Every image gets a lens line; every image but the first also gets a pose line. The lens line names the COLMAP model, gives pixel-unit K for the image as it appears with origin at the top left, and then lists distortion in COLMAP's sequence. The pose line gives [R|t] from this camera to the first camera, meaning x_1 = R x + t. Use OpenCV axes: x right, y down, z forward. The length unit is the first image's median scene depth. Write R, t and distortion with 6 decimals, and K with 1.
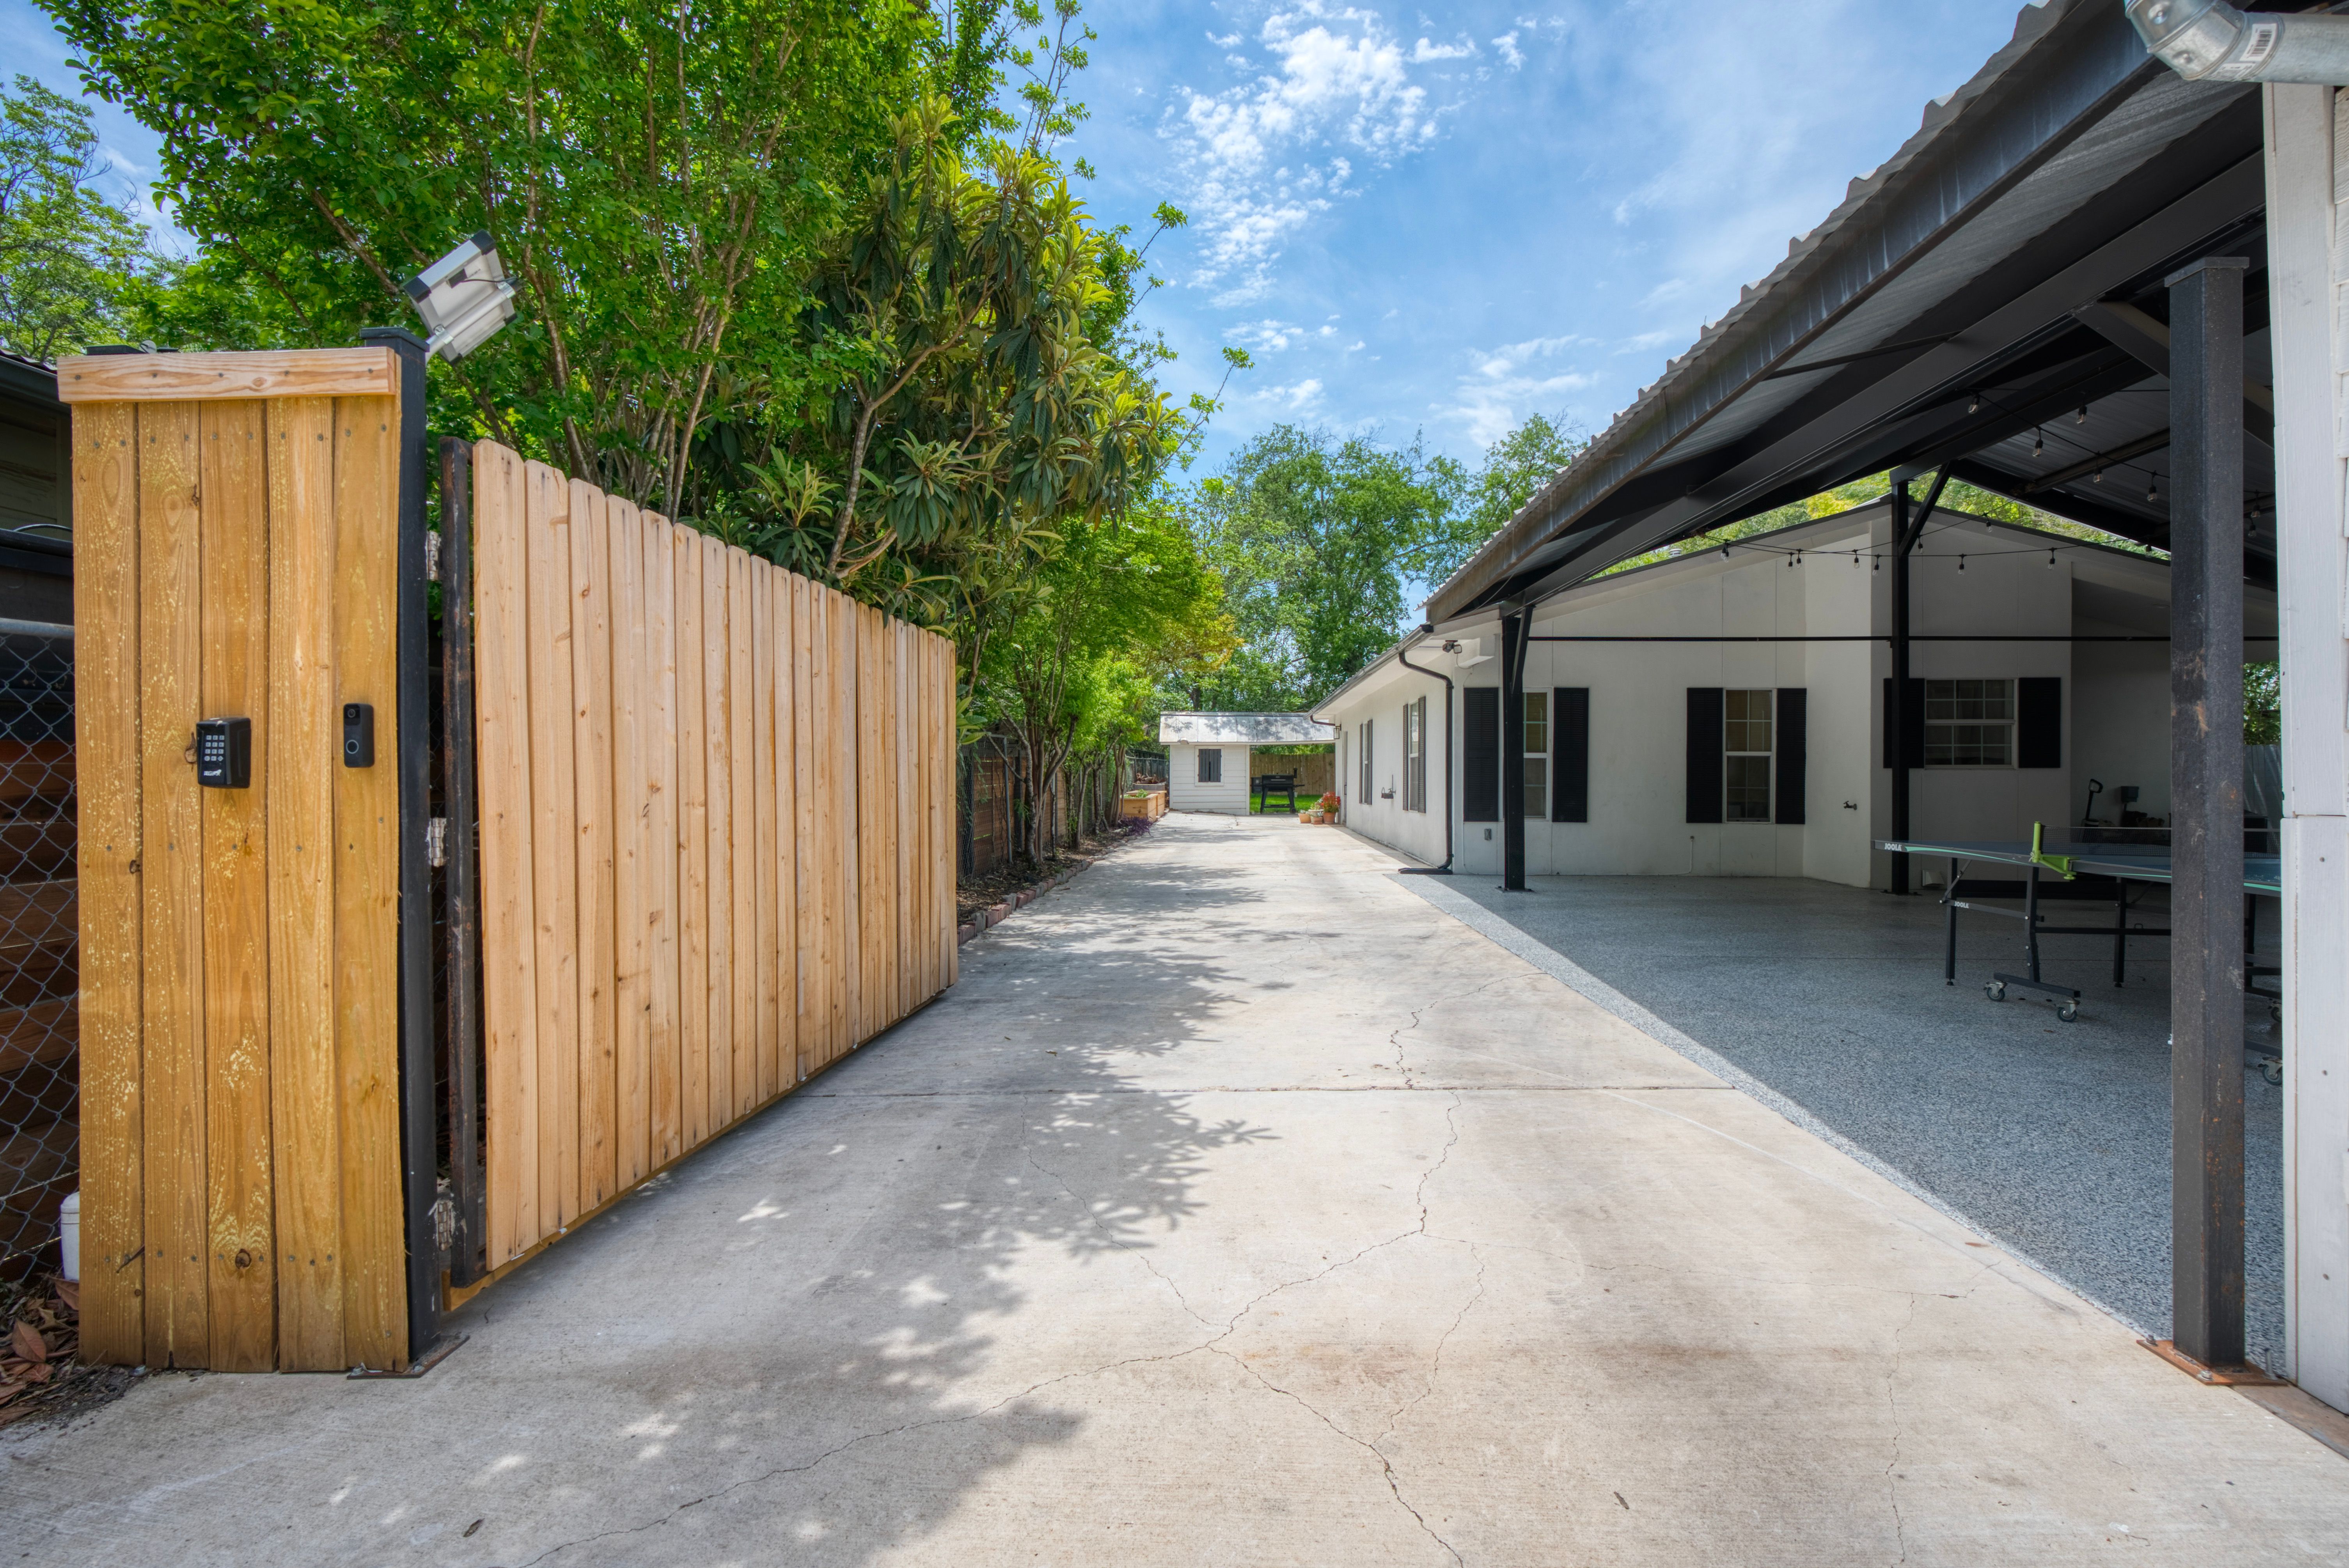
lens RADIAL K [[1096.7, 0, 1170.3], [0, 1096.7, 773.2], [0, 0, 1]] dist [0.004603, 0.000269]
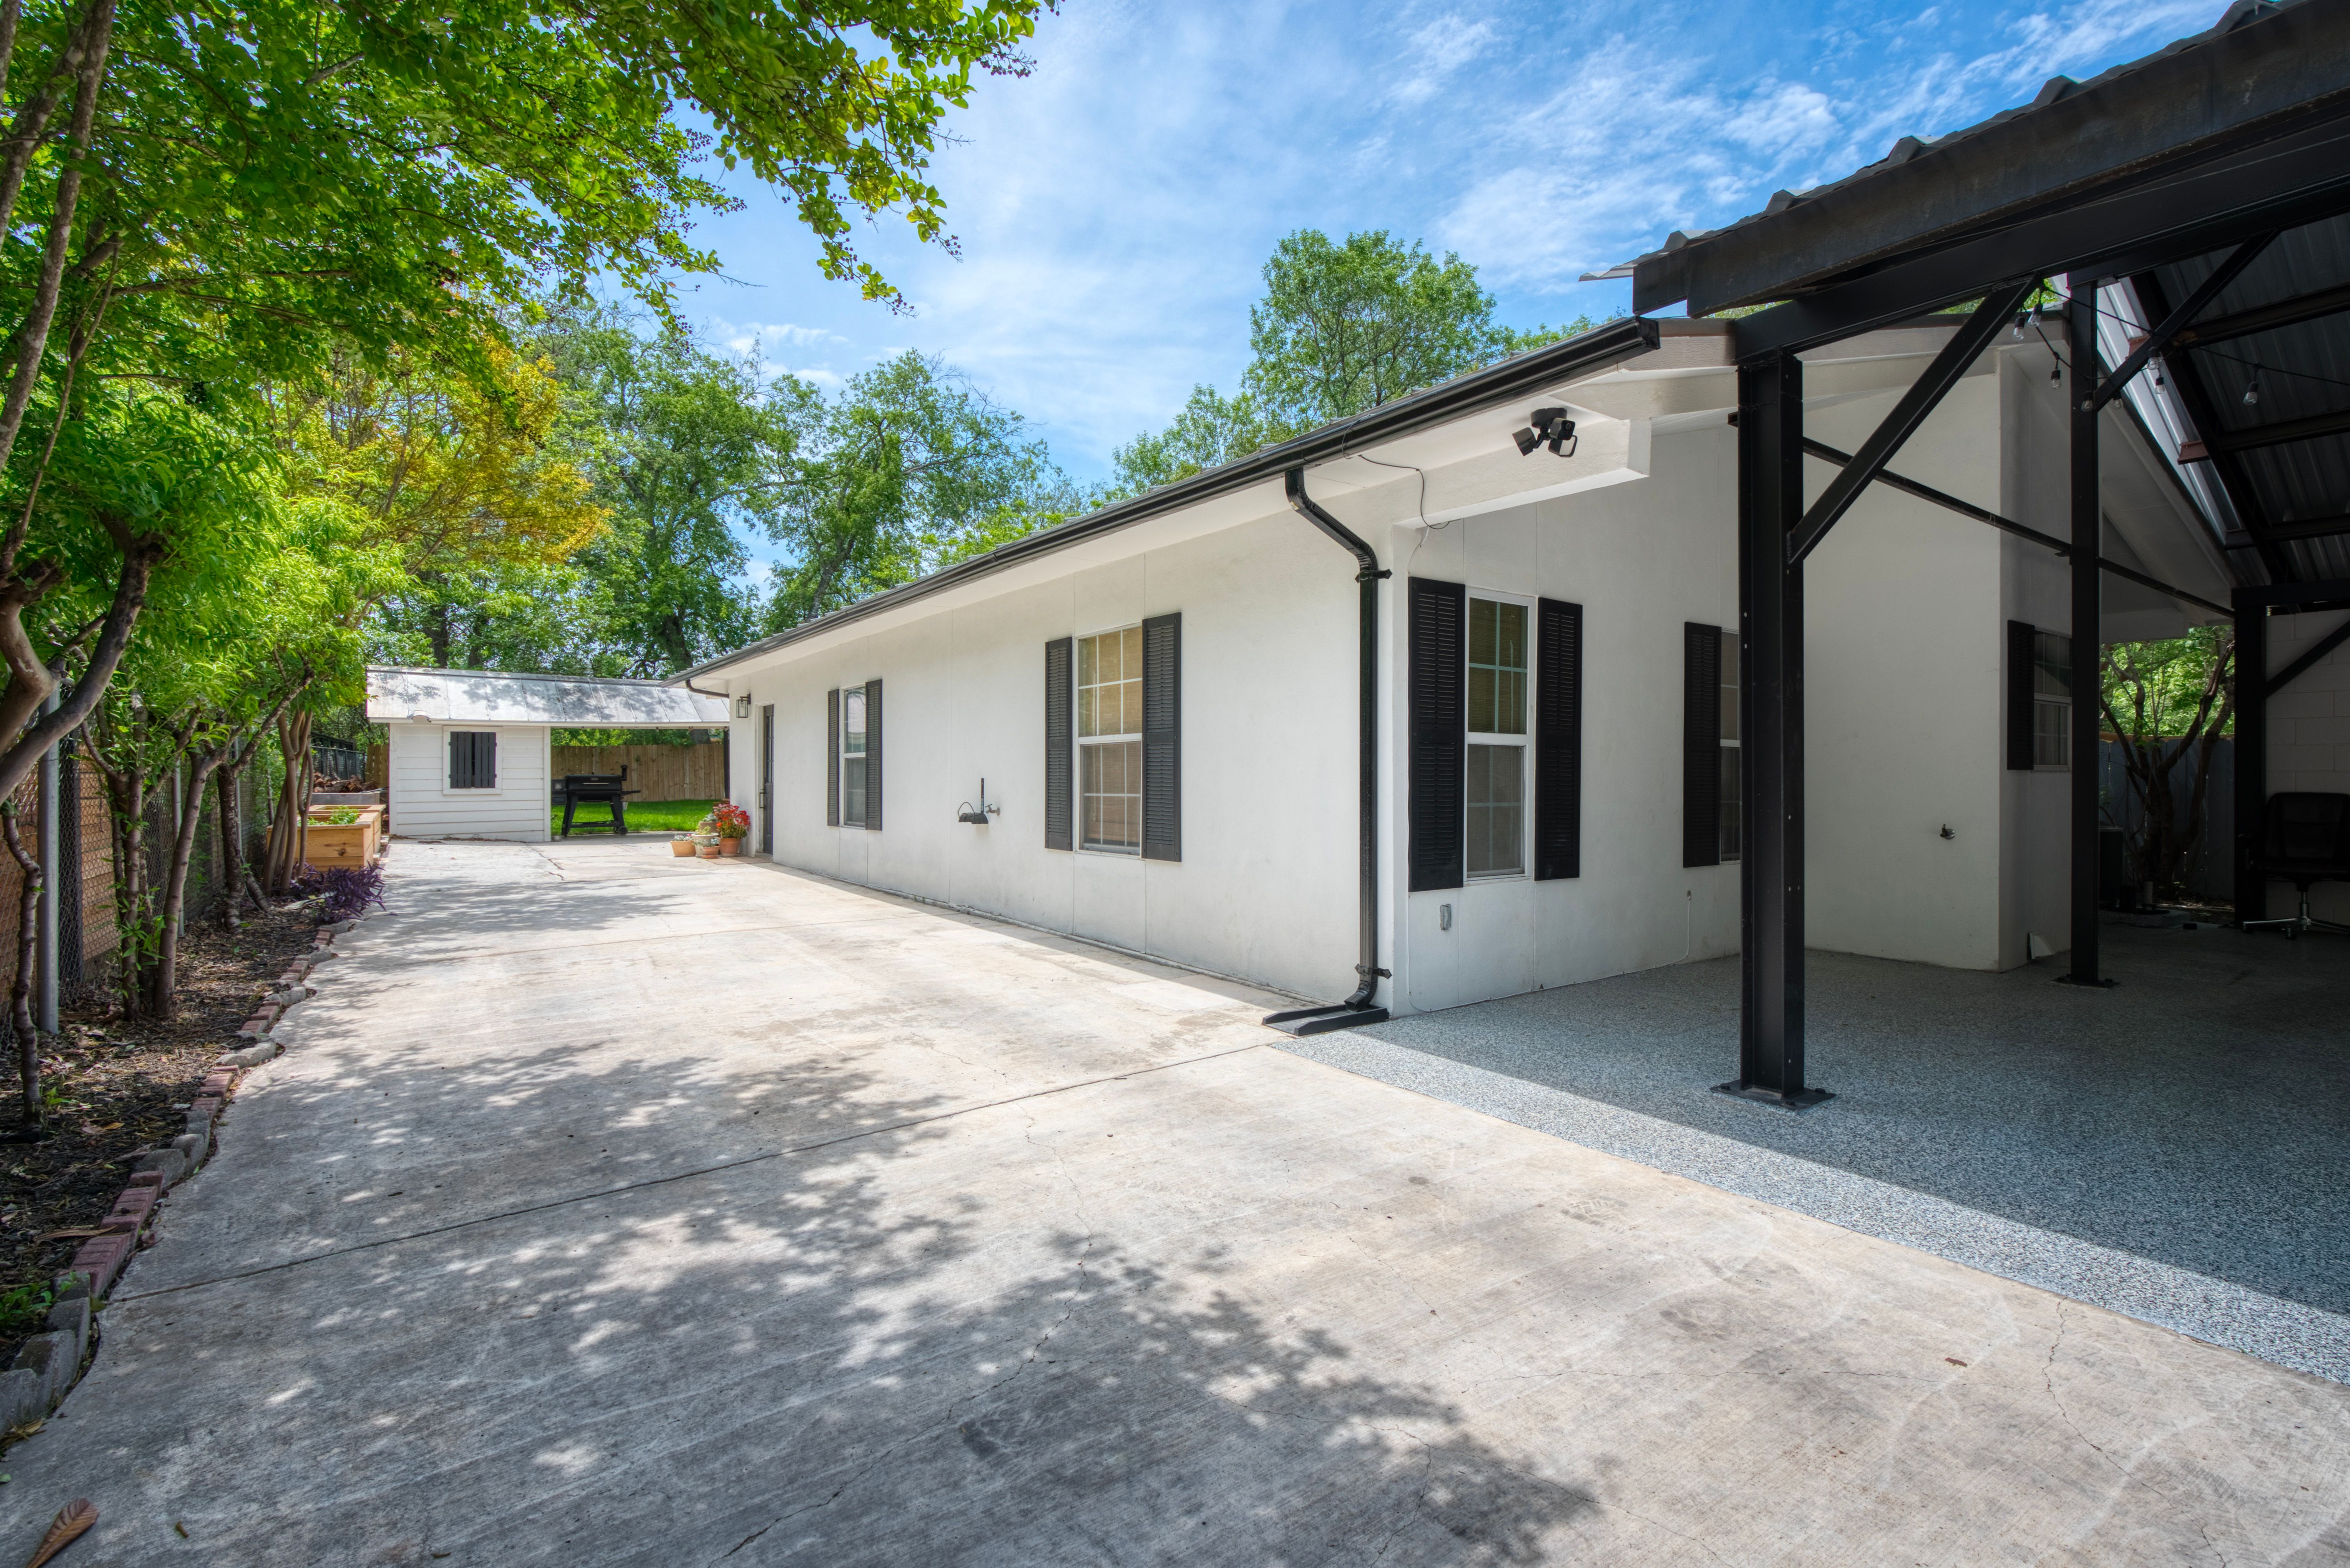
lens RADIAL K [[1097.2, 0, 1184.5], [0, 1097.2, 761.4], [0, 0, 1]] dist [0.004603, 0.000269]
pose [[0.789936, 0.006078, 0.613159, -0.024778], [-0.000426, 0.999956, -0.009363, -0.000937], [-0.613189, 0.007135, 0.789904, 0.294389]]
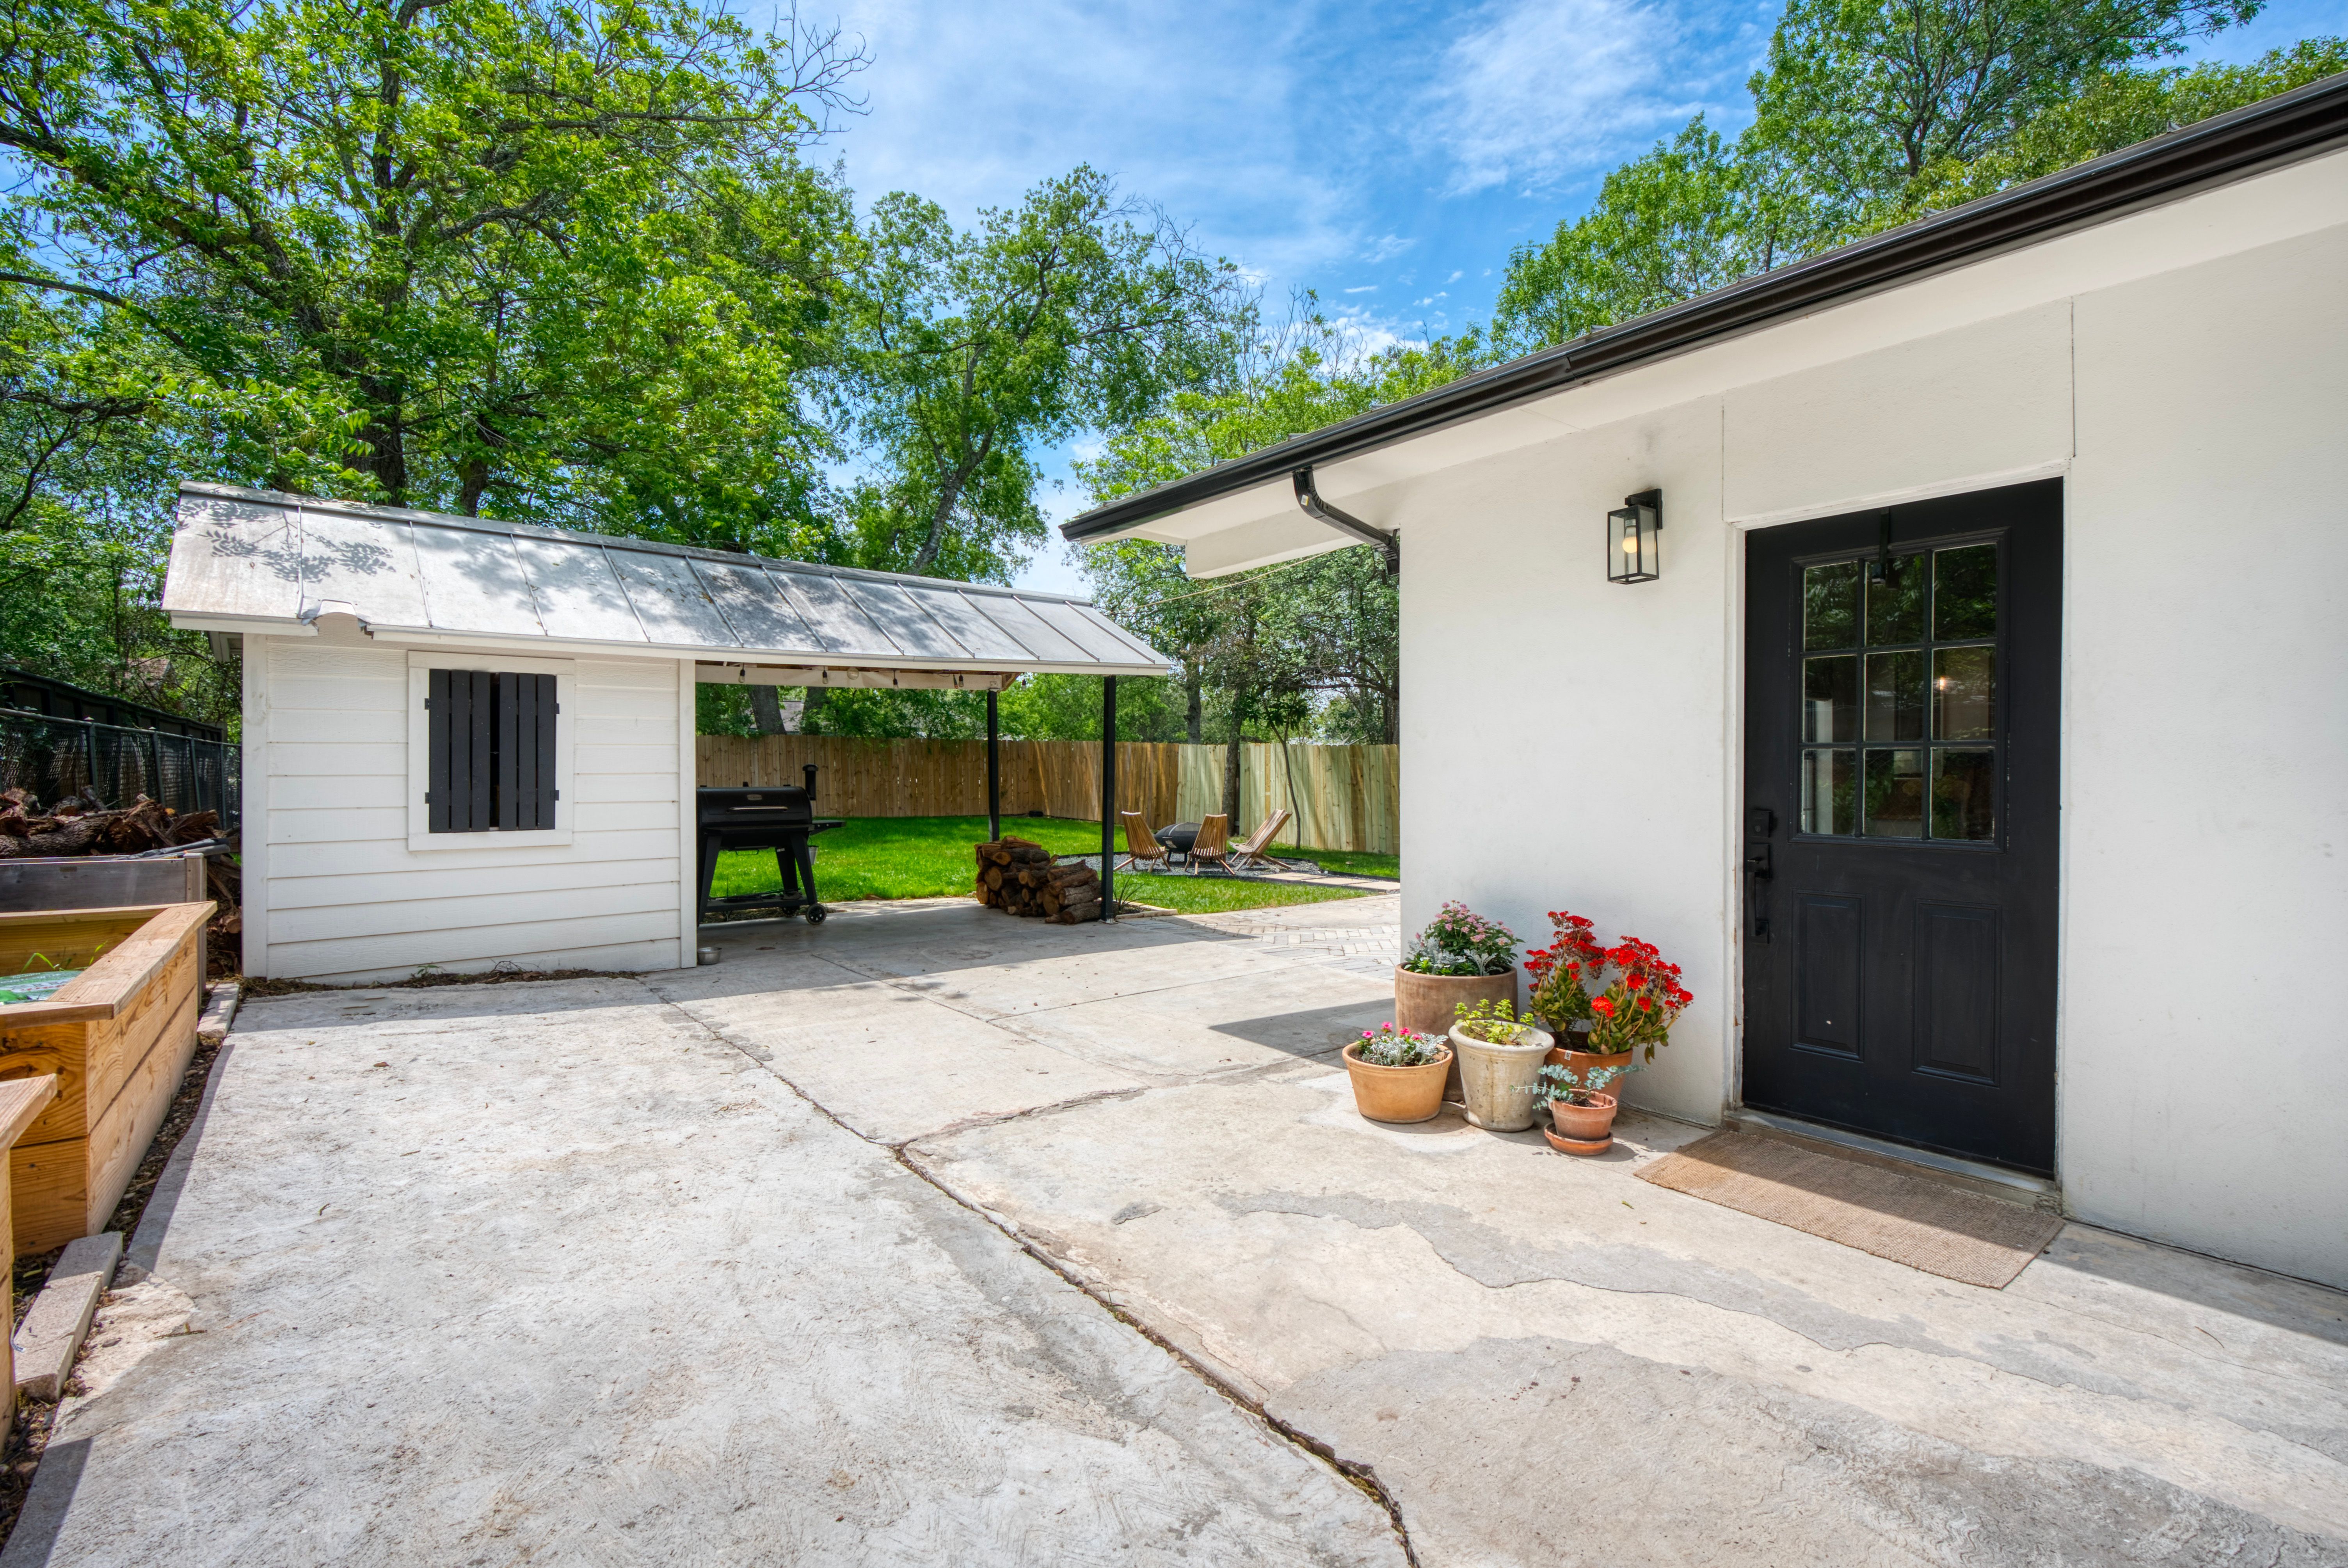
lens RADIAL K [[1096.3, 0, 1161.4], [0, 1096.3, 791.6], [0, 0, 1]] dist [0.004603, 0.000269]
pose [[0.757337, -0.004776, 0.653007, -0.004181], [0.013193, 0.999881, -0.007988, 0.003641], [-0.652891, 0.014665, 0.757310, 0.762636]]
